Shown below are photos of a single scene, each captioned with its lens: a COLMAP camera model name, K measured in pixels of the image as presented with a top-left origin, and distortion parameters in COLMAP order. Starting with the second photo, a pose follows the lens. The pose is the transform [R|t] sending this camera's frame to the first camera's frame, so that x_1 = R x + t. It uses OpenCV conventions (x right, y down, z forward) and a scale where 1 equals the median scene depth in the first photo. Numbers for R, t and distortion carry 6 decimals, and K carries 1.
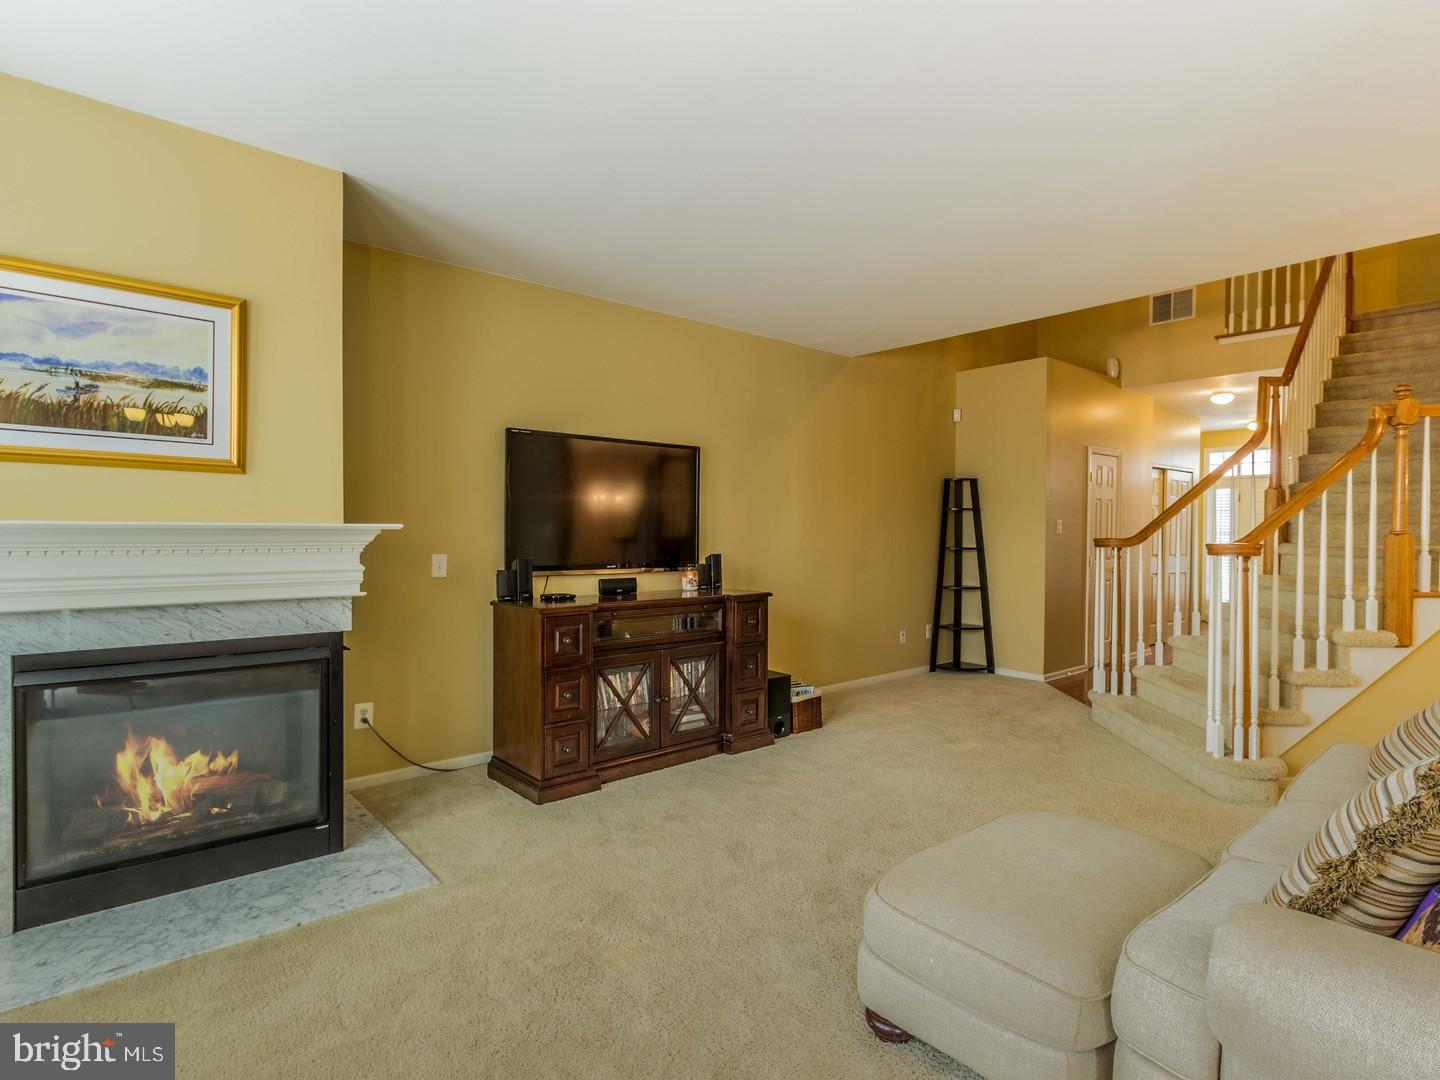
lens RADIAL K [[744.8, 0, 728.2], [0, 744.8, 536.7], [0, 0, 1]] dist [-0.000101, -0.000106]
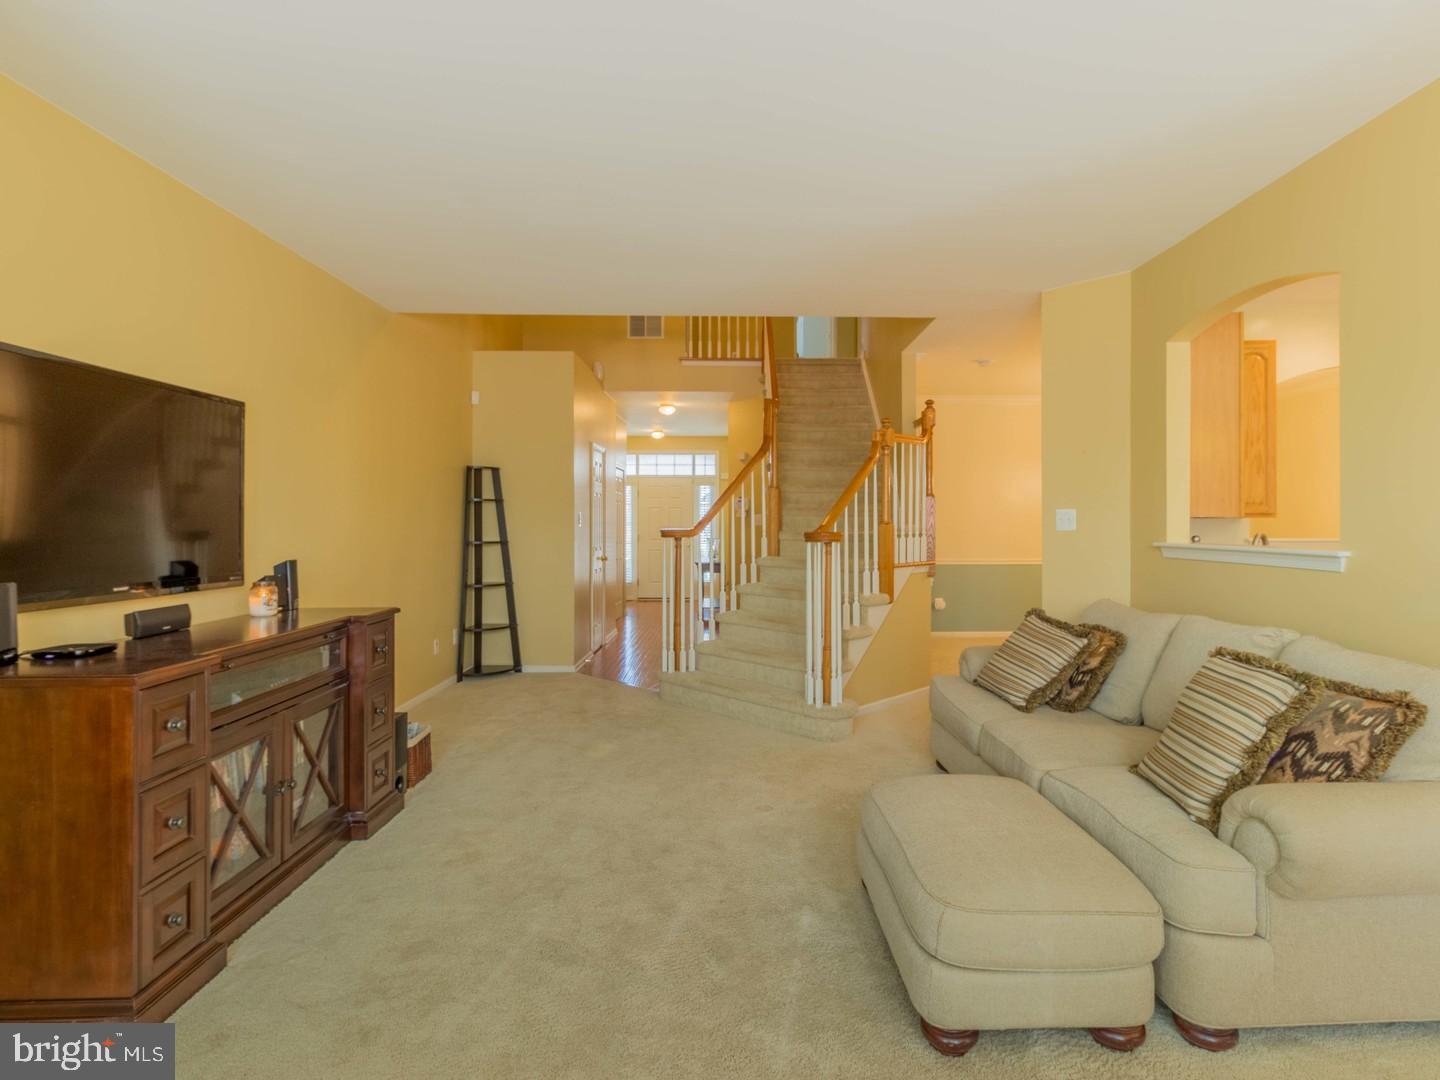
lens RADIAL K [[754.8, 0, 721.8], [0, 754.8, 512.2], [0, 0, 1]] dist [0.002508, 0.000506]
pose [[0.646495, 0.002908, 0.762913, -0.318763], [0.012816, 0.999810, -0.014671, -0.006442], [-0.762811, 0.019263, 0.646335, 0.254430]]
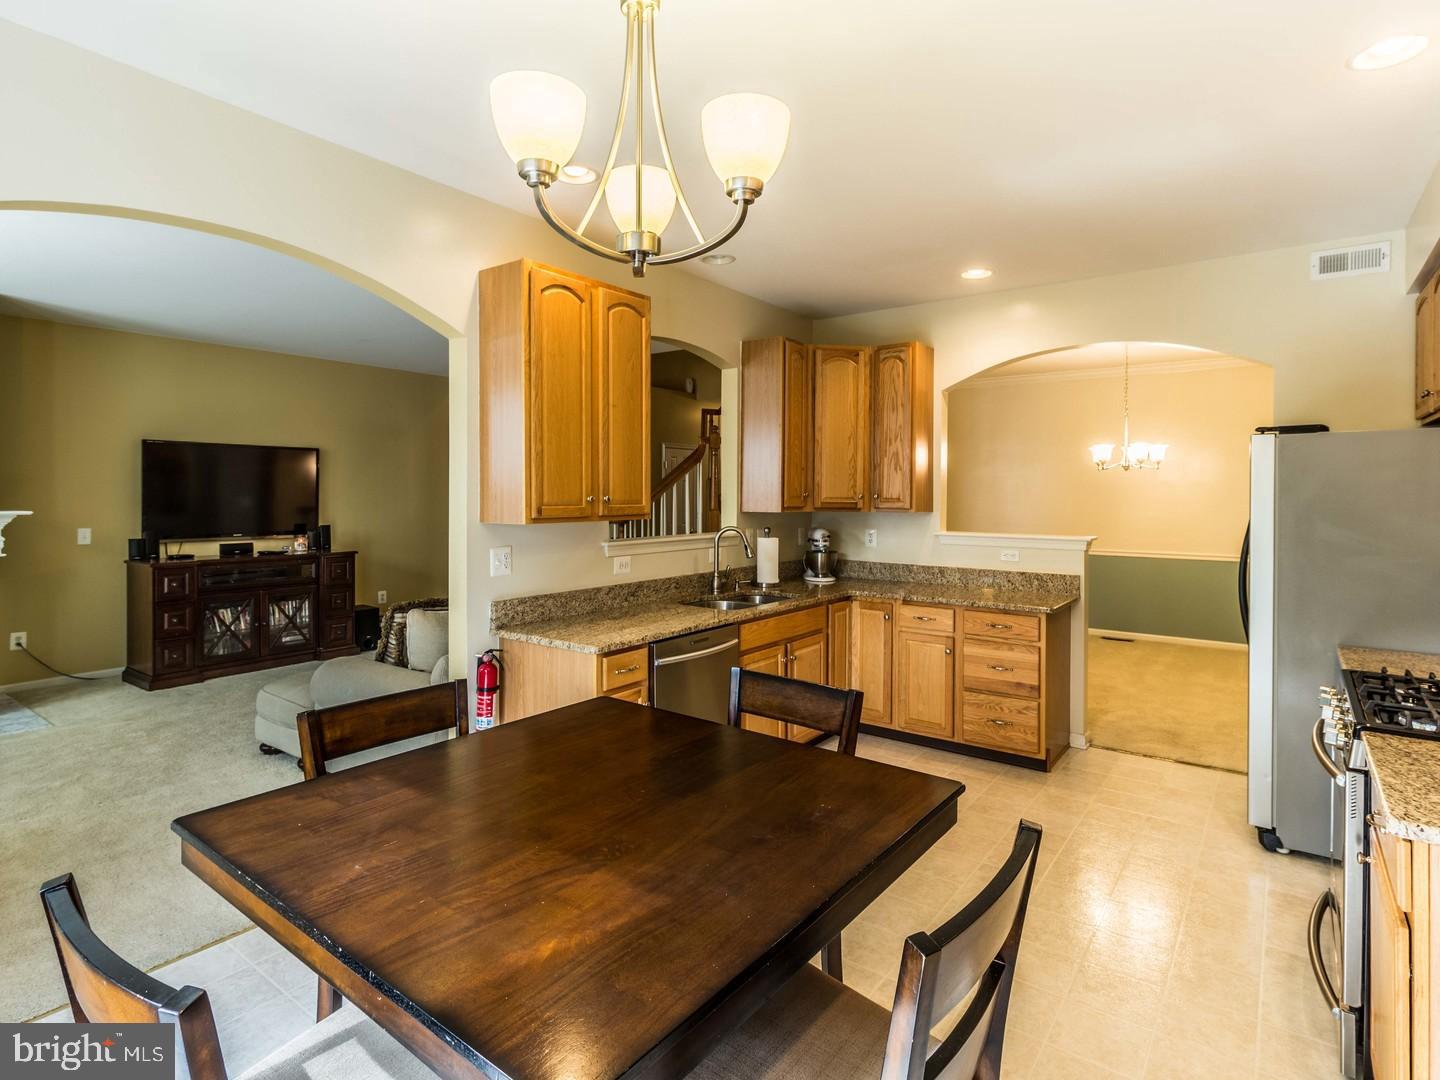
lens RADIAL K [[752.2, 0, 716.9], [0, 752.2, 495.1], [0, 0, 1]] dist [0.000690, 0.000833]
pose [[0.976465, -0.003585, 0.215648, 0.434185], [0.004862, 0.999974, -0.005393, -0.023754], [-0.215623, 0.006314, 0.976456, -0.601668]]
